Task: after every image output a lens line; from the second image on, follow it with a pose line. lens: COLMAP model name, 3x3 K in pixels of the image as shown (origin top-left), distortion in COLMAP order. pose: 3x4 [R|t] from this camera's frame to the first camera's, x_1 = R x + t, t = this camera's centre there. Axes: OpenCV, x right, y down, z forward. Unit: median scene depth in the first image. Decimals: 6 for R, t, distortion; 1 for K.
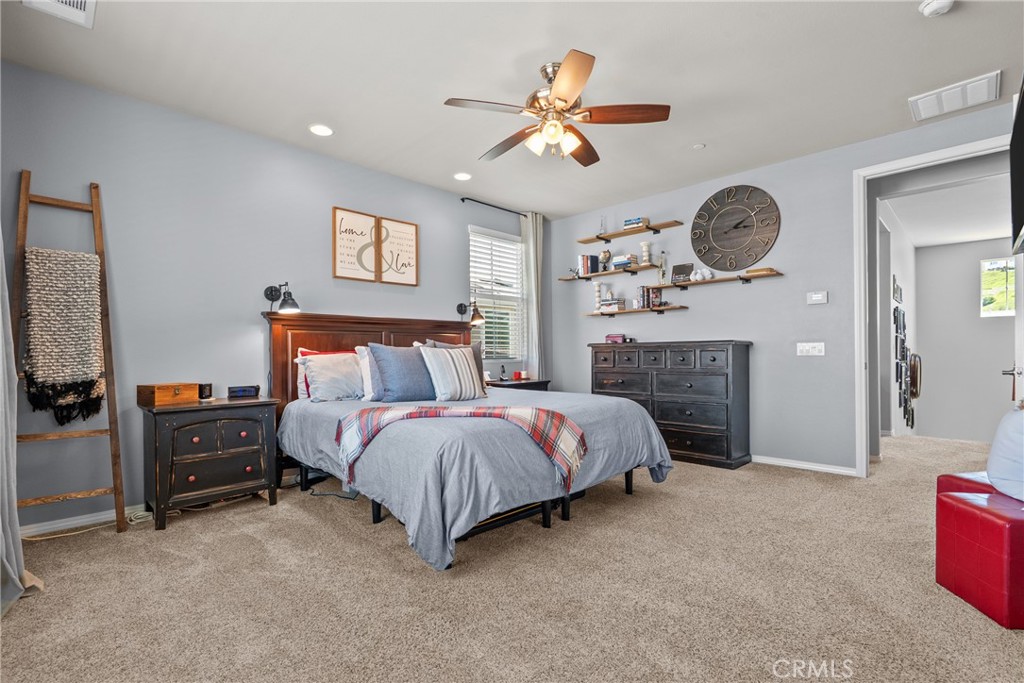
lens RADIAL K [[472.9, 0, 515.3], [0, 472.9, 347.9], [0, 0, 1]] dist [-0.000707, 0.000812]
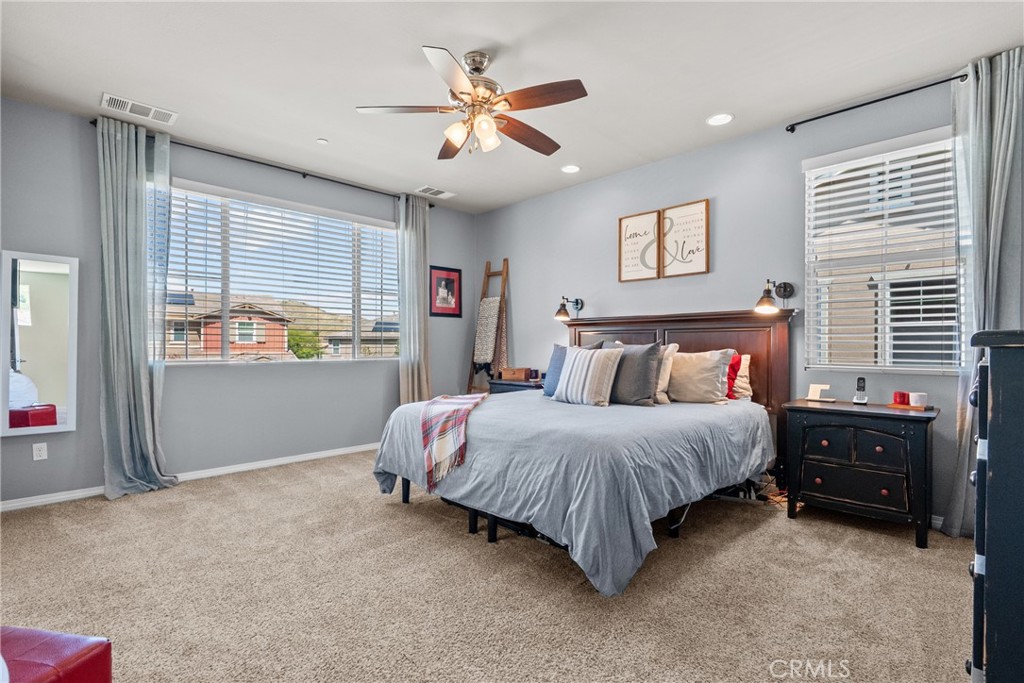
lens RADIAL K [[472.9, 0, 508.5], [0, 472.9, 343.2], [0, 0, 1]] dist [-0.000707, 0.000812]
pose [[-0.014257, 0.001788, -0.999897, 0.680212], [0.003026, 0.999994, 0.001745, -0.009076], [0.999894, -0.003000, -0.014262, 0.709084]]
